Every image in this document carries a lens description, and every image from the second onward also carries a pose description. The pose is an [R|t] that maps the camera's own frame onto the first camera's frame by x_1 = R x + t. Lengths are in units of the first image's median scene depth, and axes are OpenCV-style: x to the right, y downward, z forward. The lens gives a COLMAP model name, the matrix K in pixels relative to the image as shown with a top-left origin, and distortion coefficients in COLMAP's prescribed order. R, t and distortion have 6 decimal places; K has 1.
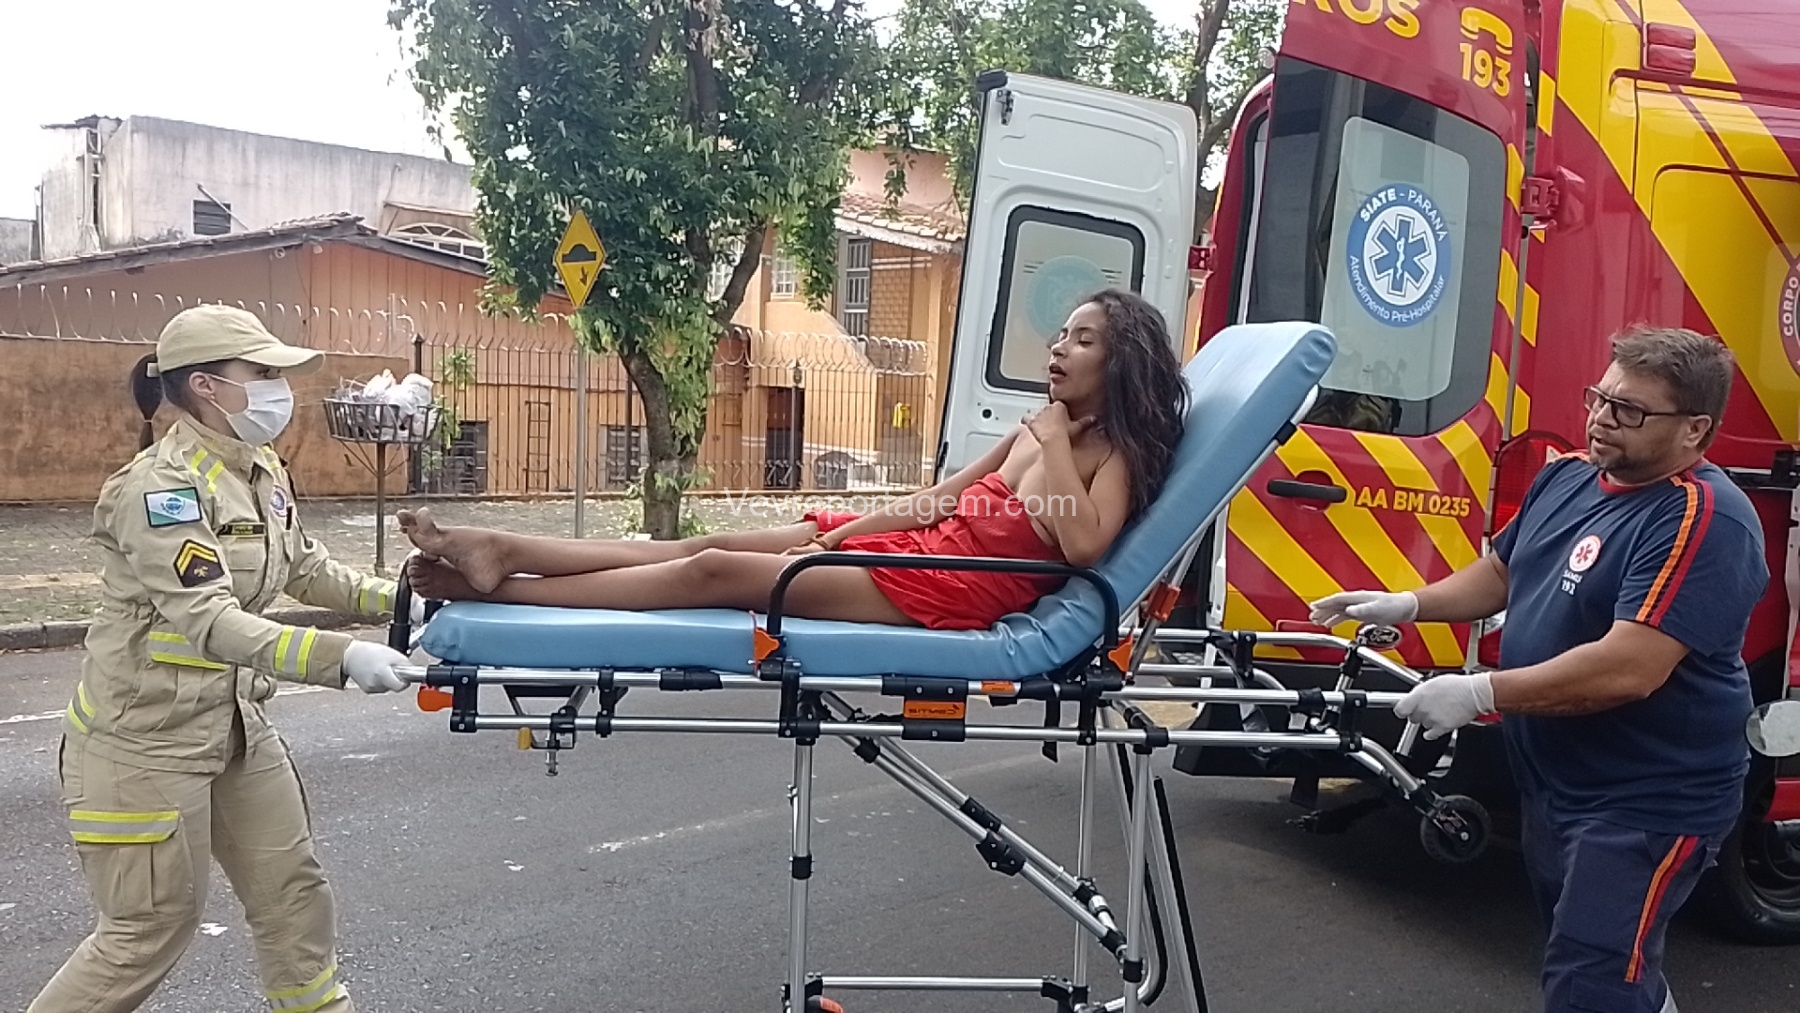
lens RADIAL K [[1329.4, 0, 907.6], [0, 1329.4, 509.5], [0, 0, 1]] dist [0.061240, -0.076432]
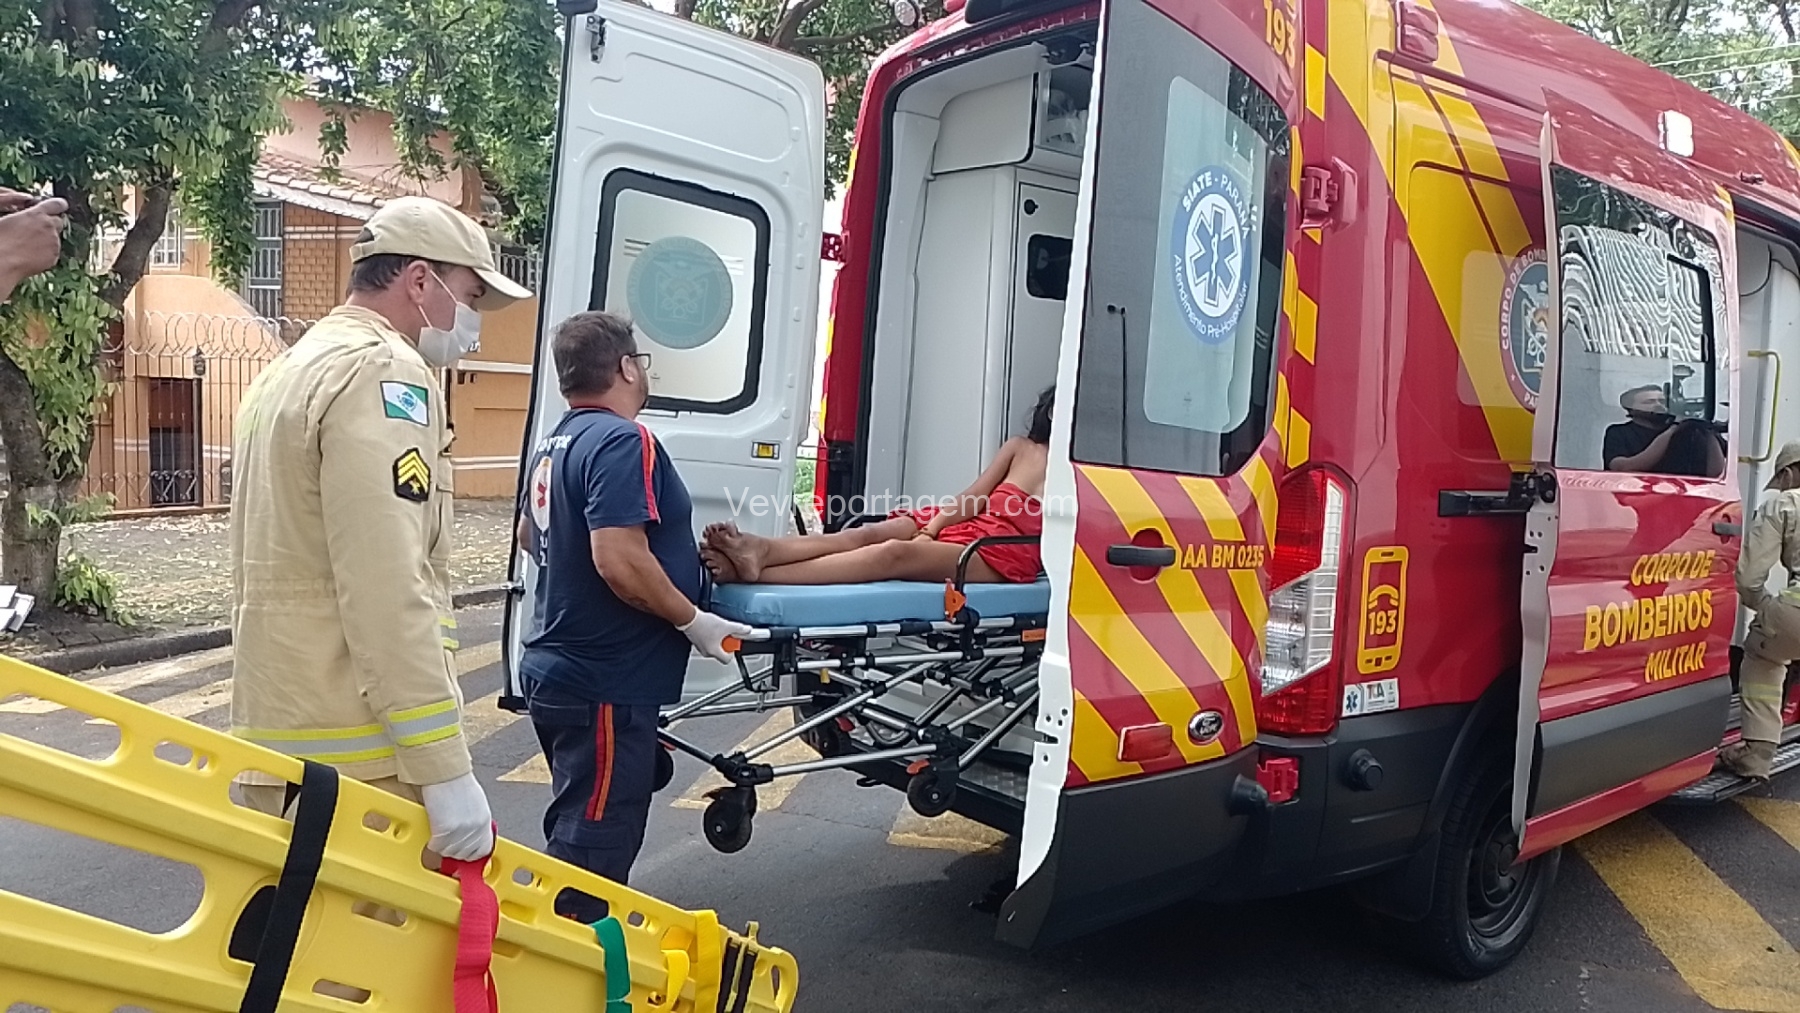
lens RADIAL K [[1329.4, 0, 904.3], [0, 1329.4, 506.7], [0, 0, 1]] dist [0.061240, -0.076432]
pose [[0.913618, -0.047162, 0.403828, -0.046809], [0.042577, 0.998886, 0.020332, -0.021854], [-0.404337, -0.001382, 0.914609, 0.118962]]
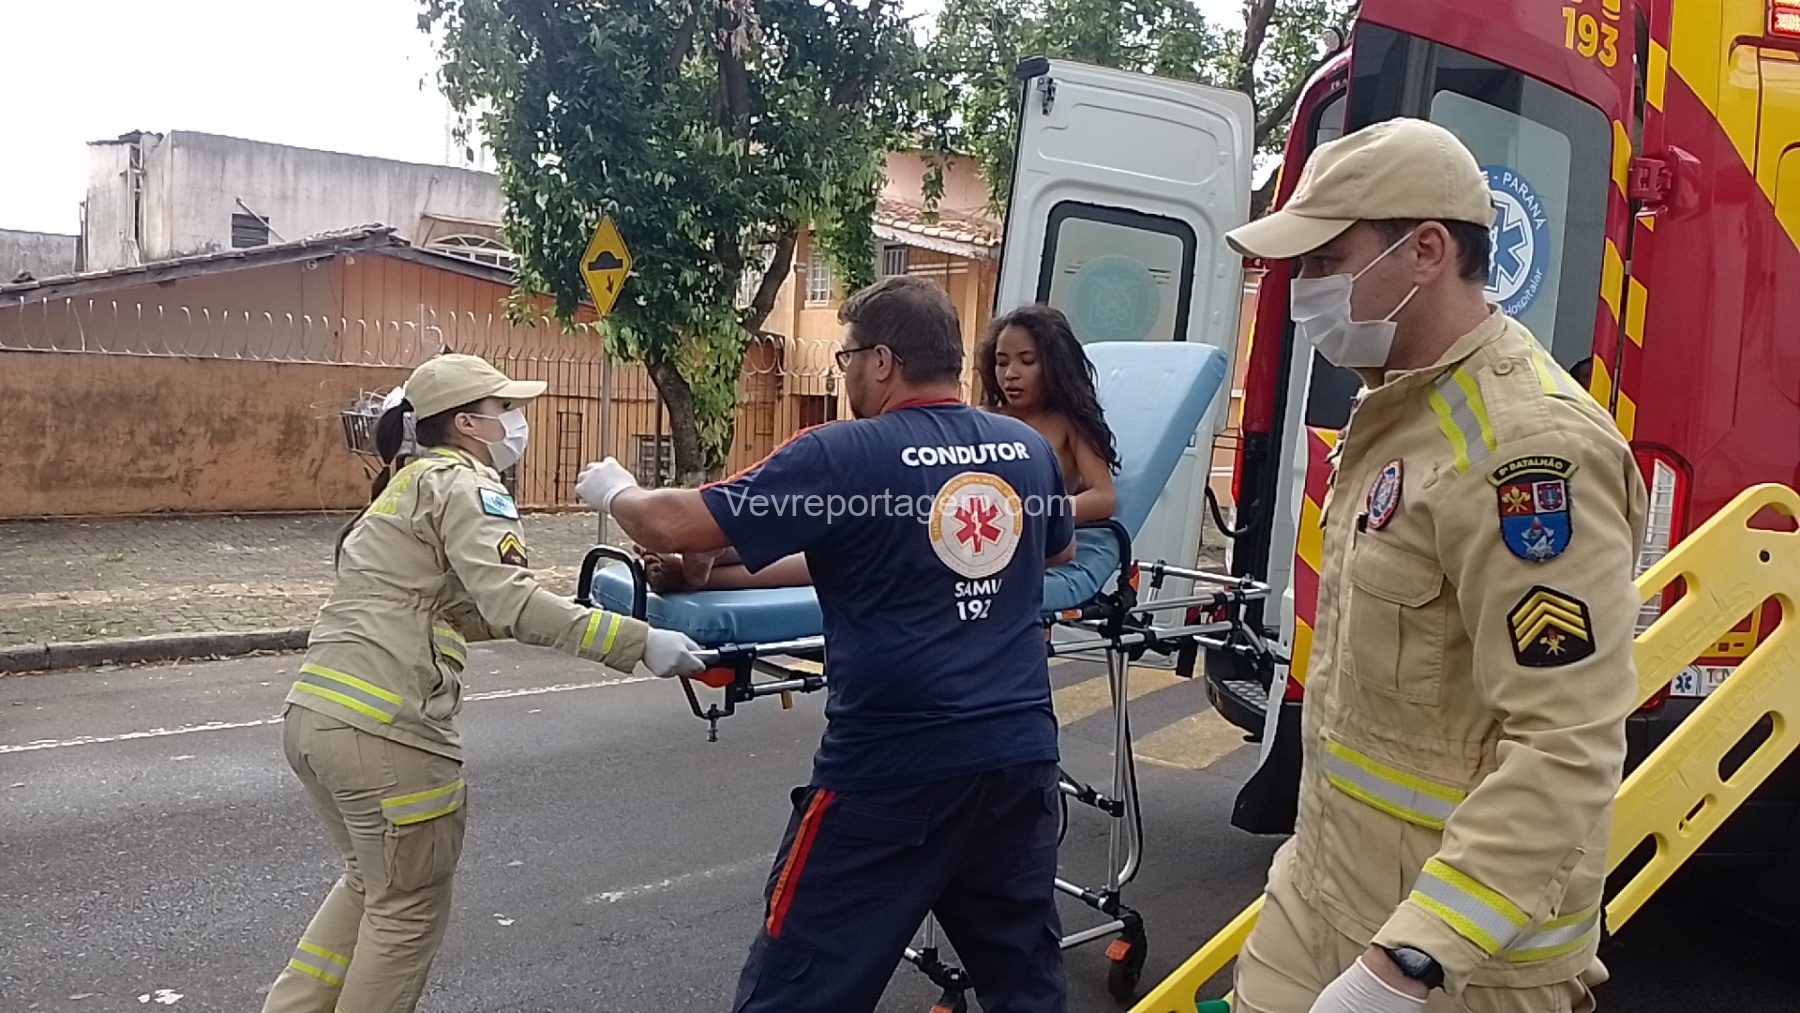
lens RADIAL K [[1329.4, 0, 905.6], [0, 1329.4, 498.0], [0, 0, 1]] dist [0.061240, -0.076432]
pose [[0.999536, -0.002674, -0.030338, 0.002362], [0.002236, 0.999893, -0.014459, -0.003967], [0.030374, 0.014384, 0.999435, 0.037148]]
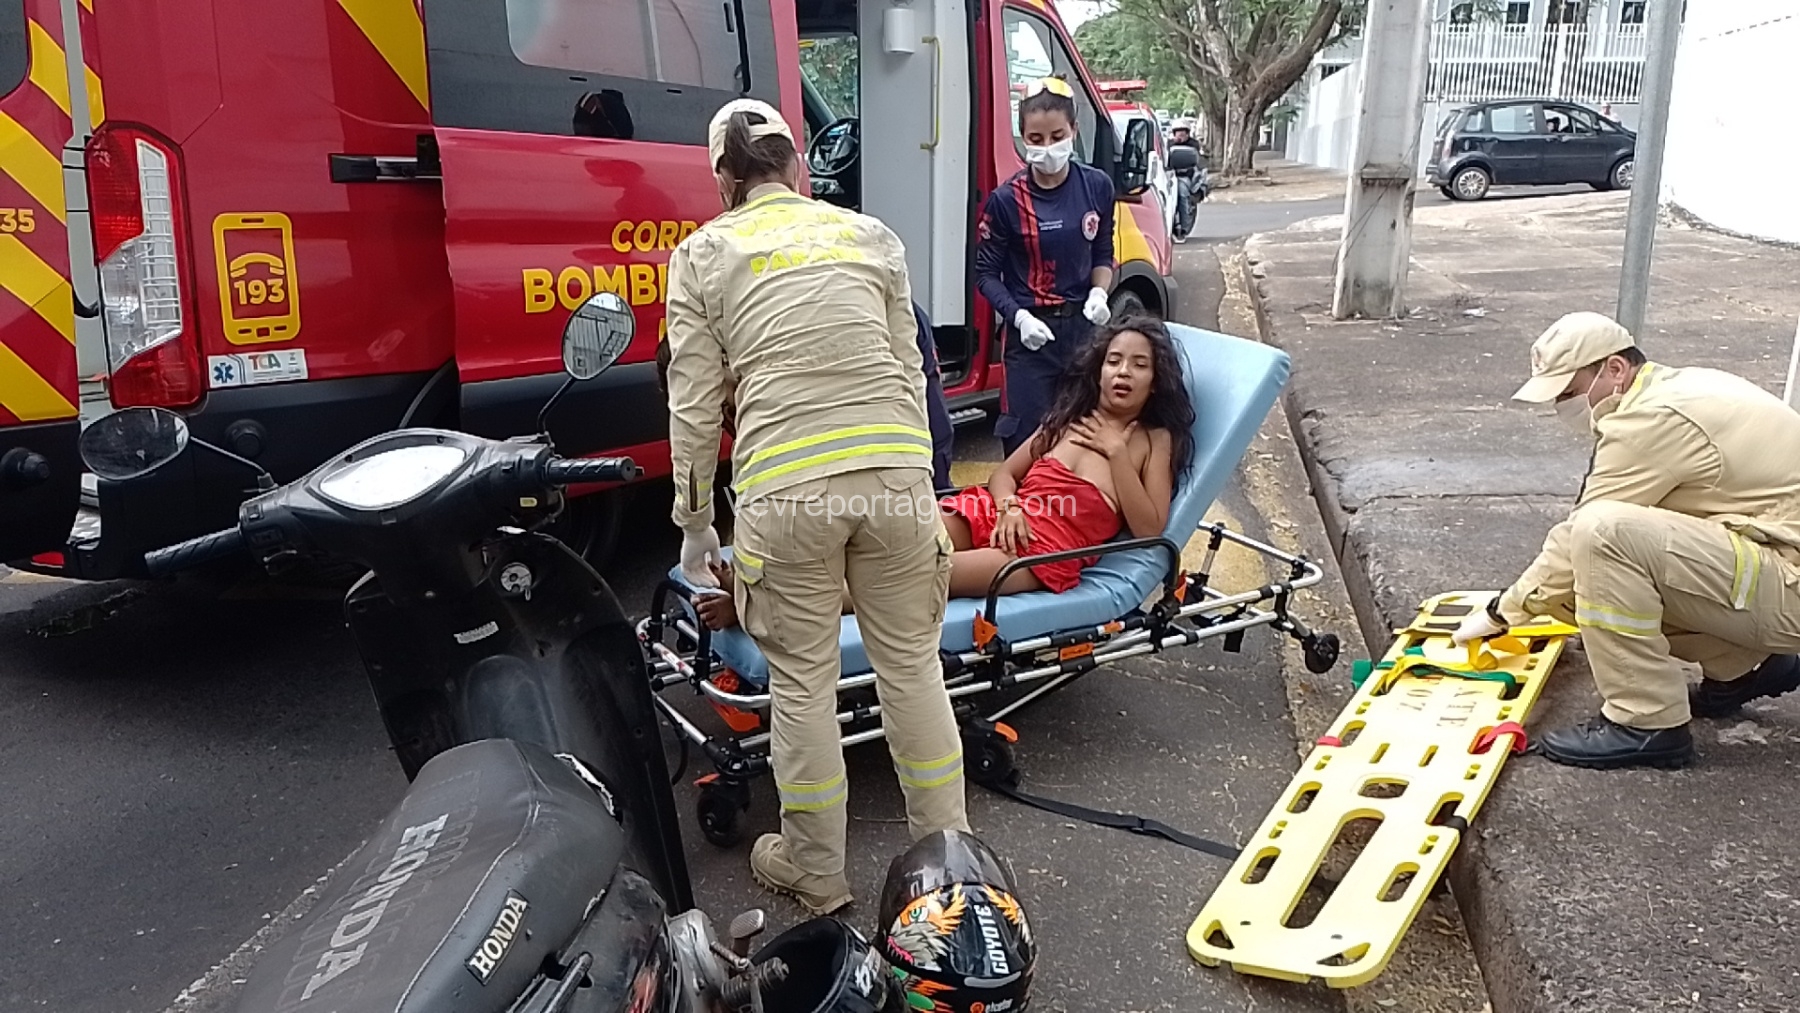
lens RADIAL K [[1329.4, 0, 908.4], [0, 1329.4, 498.9], [0, 0, 1]] dist [0.061240, -0.076432]
pose [[0.785974, -0.196210, 0.586300, 0.120441], [0.087135, 0.973995, 0.209145, 0.014058], [-0.612089, -0.113295, 0.782631, 0.011066]]
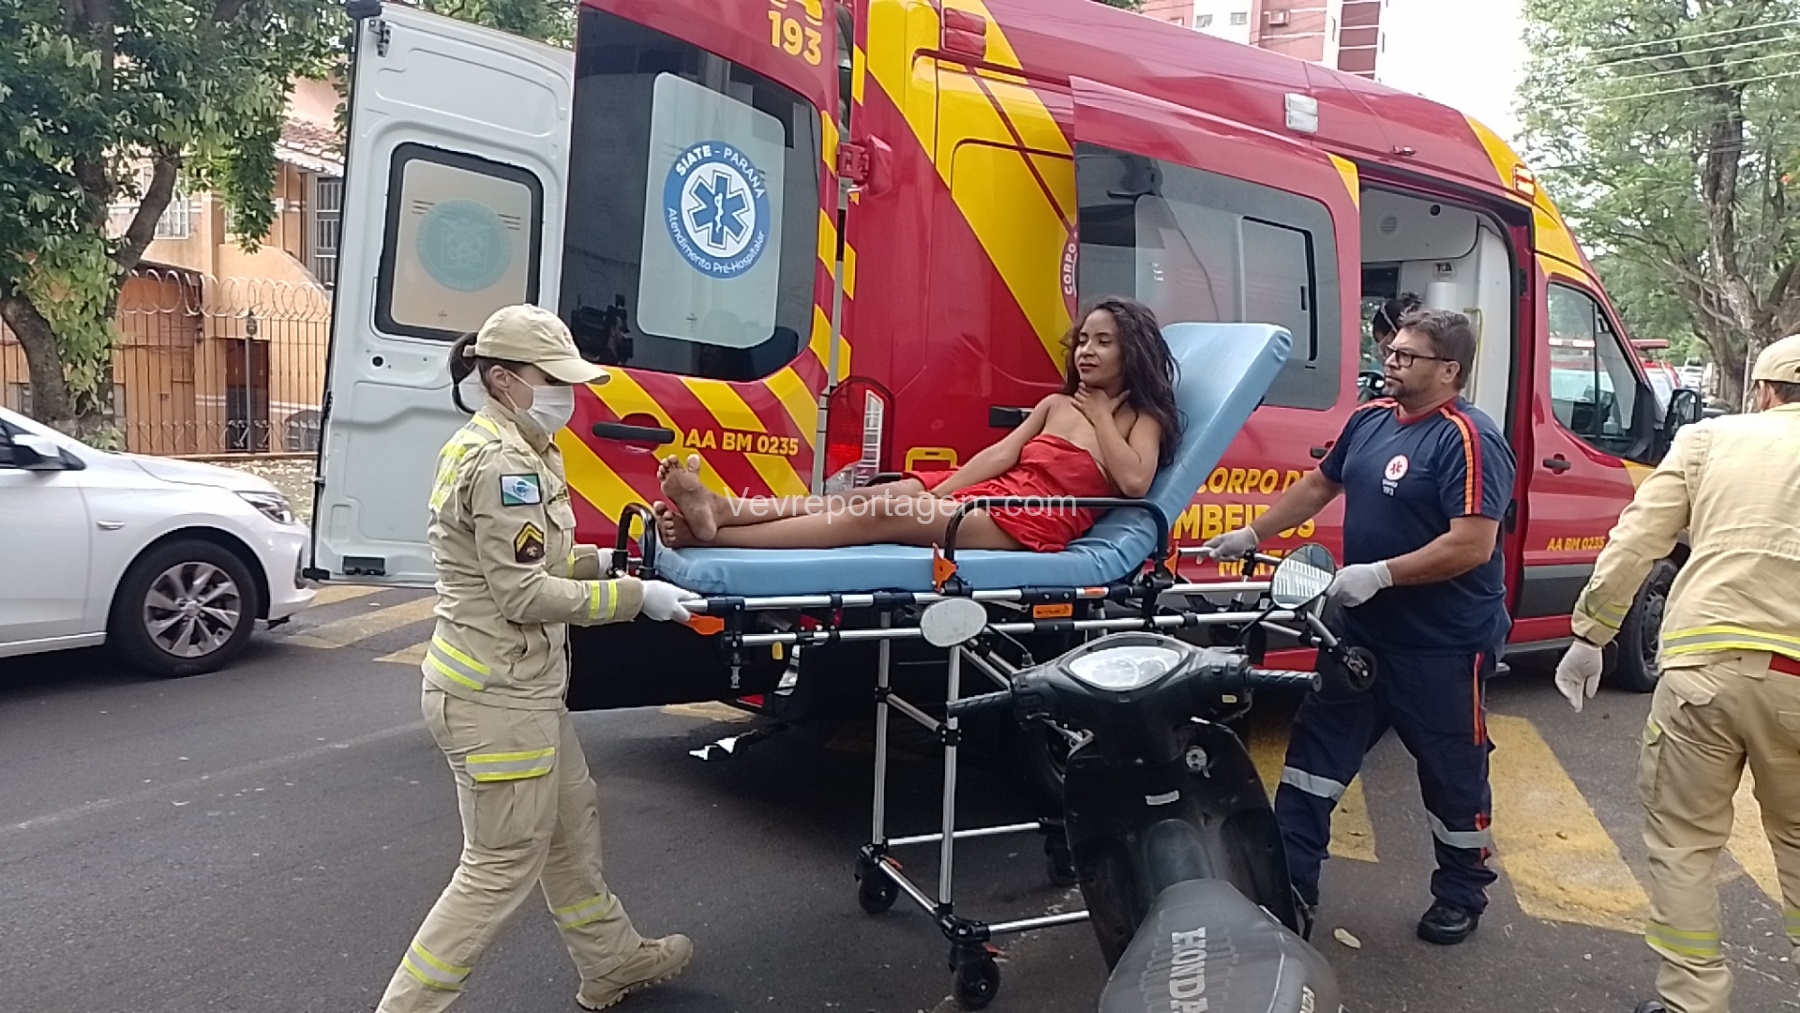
lens RADIAL K [[1329.4, 0, 896.1], [0, 1329.4, 514.8], [0, 0, 1]] dist [0.061240, -0.076432]
pose [[0.944834, -0.036997, 0.325453, 0.051600], [0.025405, 0.998885, 0.039797, 0.004472], [-0.326562, -0.029333, 0.944720, -0.017163]]
